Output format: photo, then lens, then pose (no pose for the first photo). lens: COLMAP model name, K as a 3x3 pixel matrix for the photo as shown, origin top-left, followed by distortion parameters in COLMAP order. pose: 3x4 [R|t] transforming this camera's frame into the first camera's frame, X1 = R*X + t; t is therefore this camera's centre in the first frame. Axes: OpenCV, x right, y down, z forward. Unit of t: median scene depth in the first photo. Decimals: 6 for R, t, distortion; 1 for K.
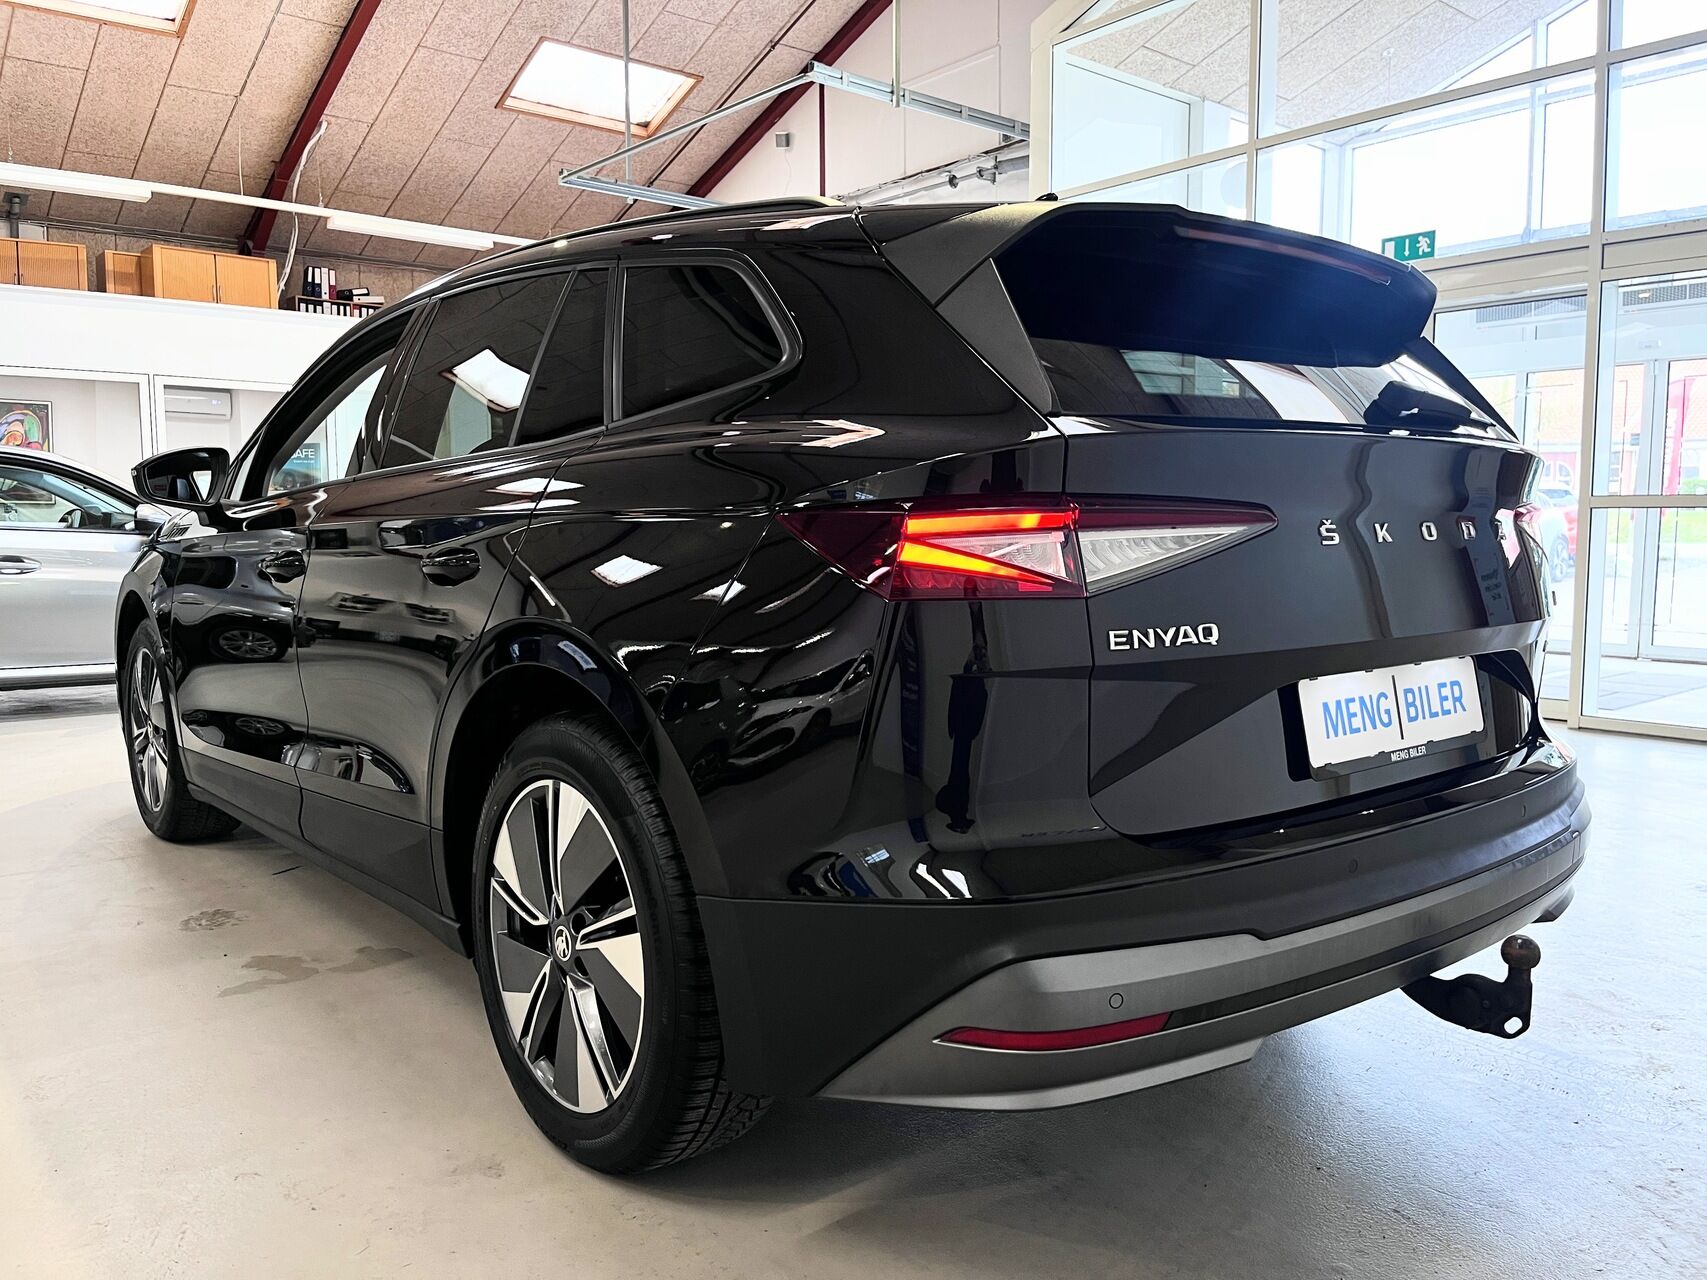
lens RADIAL K [[1316.6, 0, 860.1], [0, 1316.6, 643.0], [0, 0, 1]] dist [0.037329, -0.044904]
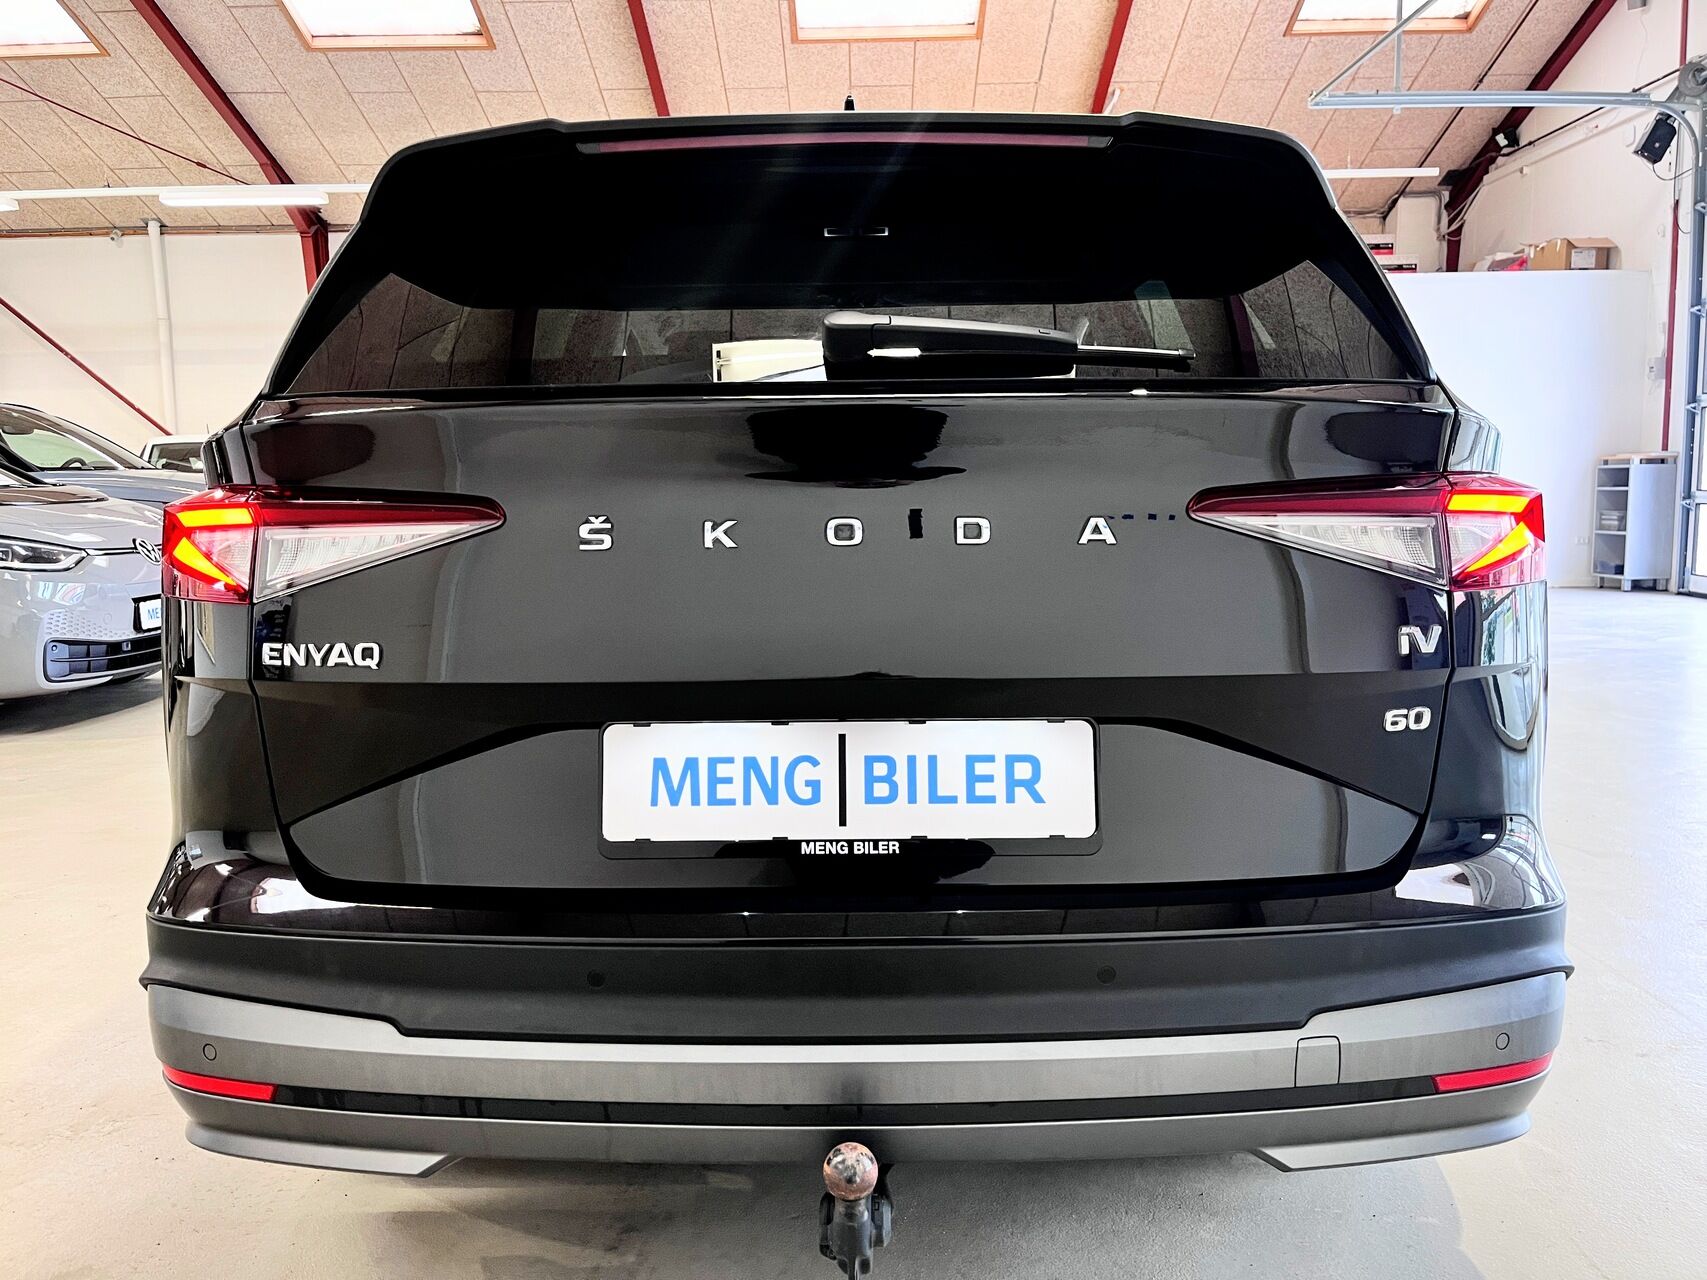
lens RADIAL K [[1316.6, 0, 858.0], [0, 1316.6, 640.3], [0, 0, 1]] dist [0.037329, -0.044904]
pose [[0.759367, 0.075170, -0.646305, 0.896047], [-0.051229, 0.997128, 0.055783, -0.067972], [0.648642, -0.009251, 0.761037, 0.491020]]
